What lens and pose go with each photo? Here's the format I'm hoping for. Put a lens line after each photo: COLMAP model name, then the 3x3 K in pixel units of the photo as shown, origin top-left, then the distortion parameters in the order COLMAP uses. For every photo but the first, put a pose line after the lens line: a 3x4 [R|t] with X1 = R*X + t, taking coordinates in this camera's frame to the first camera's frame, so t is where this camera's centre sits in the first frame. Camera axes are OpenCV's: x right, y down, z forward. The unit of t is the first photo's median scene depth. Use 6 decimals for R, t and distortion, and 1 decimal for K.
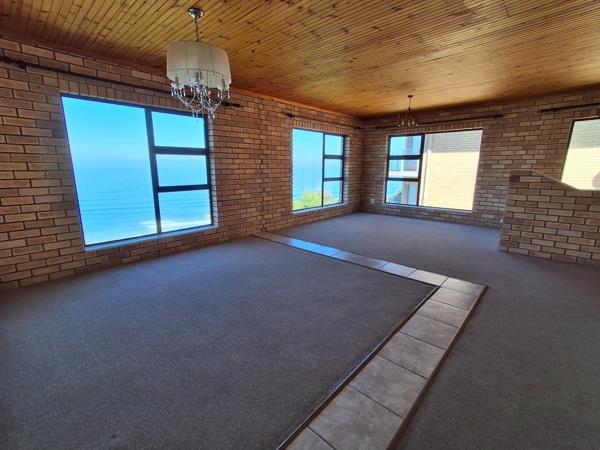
lens RADIAL K [[272.6, 0, 300.0], [0, 272.6, 225.0], [0, 0, 1]] dist [0.001451, 0.000581]
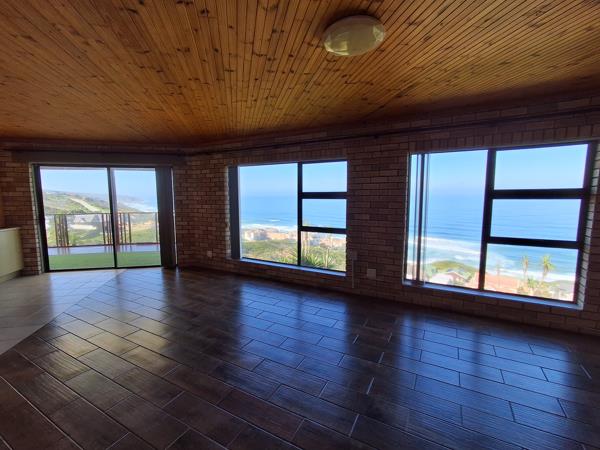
lens RADIAL K [[279.7, 0, 298.0], [0, 279.7, 239.8], [0, 0, 1]] dist [0.015628, 0.000280]
pose [[0.236887, 0.111031, -0.965172, 0.186486], [-0.226046, 0.972483, 0.056393, -0.043143], [0.944874, 0.204815, 0.255467, 0.200770]]
